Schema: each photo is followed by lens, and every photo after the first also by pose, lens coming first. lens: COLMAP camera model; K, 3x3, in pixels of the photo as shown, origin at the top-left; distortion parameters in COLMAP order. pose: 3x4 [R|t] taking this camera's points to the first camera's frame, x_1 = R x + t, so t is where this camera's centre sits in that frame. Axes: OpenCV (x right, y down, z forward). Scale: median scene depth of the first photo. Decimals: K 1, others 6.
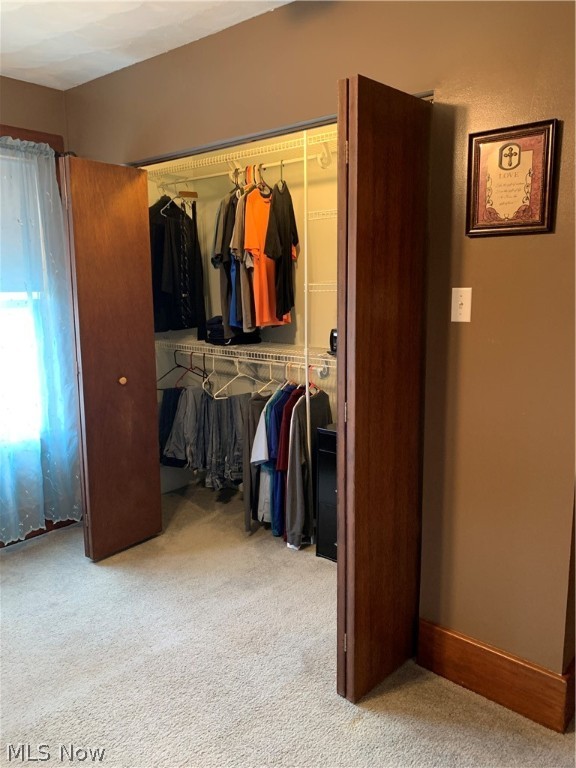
lens RADIAL K [[586.1, 0, 291.8], [0, 586.1, 379.8], [0, 0, 1]] dist [0.025757, -0.028264]
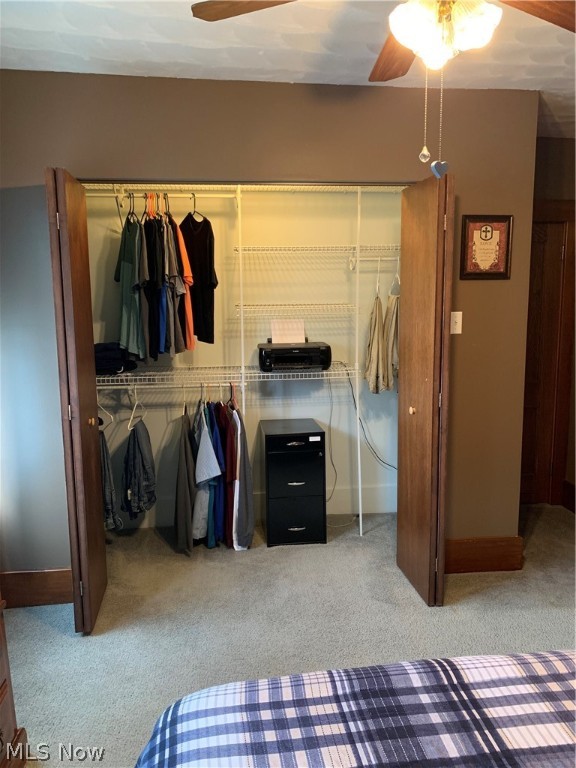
lens RADIAL K [[586.1, 0, 296.0], [0, 586.1, 383.0], [0, 0, 1]] dist [0.025757, -0.028264]
pose [[0.678394, -0.109656, 0.726469, -1.126959], [0.124915, 0.991618, 0.033030, -0.073111], [-0.724001, 0.068339, 0.686405, 0.254157]]
